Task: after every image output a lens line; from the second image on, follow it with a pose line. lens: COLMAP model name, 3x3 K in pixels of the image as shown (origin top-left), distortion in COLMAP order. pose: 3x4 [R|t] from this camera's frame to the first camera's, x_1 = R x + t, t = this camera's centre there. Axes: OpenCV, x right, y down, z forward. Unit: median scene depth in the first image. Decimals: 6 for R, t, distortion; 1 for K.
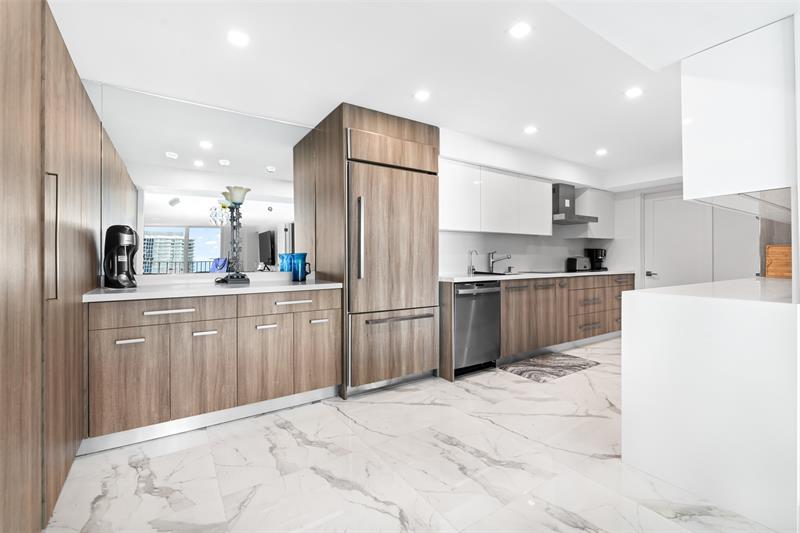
lens RADIAL K [[361.1, 0, 401.9], [0, 361.1, 260.8], [0, 0, 1]] dist [0.001535, 0.000649]
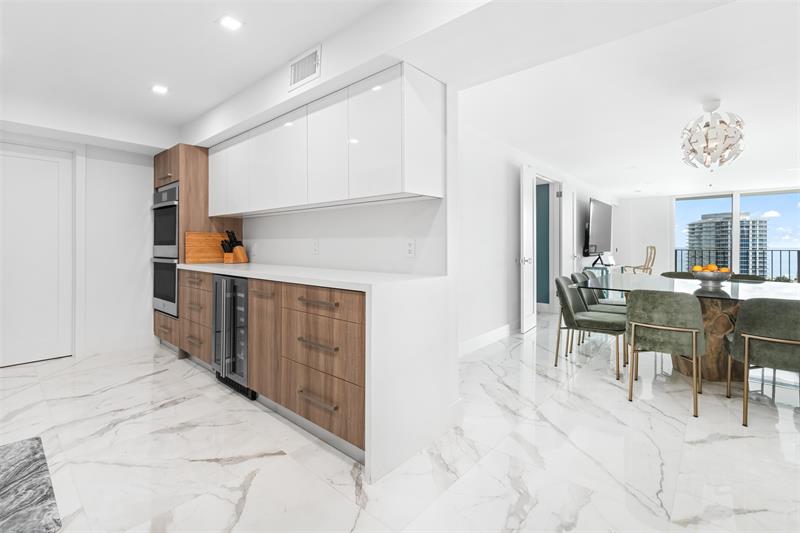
lens RADIAL K [[361.1, 0, 393.9], [0, 361.1, 245.2], [0, 0, 1]] dist [0.001535, 0.000649]
pose [[-0.265427, 0.000302, 0.964131, -0.173637], [0.002915, 0.999996, 0.000489, -0.006741], [-0.964127, 0.002940, -0.265426, 0.892416]]
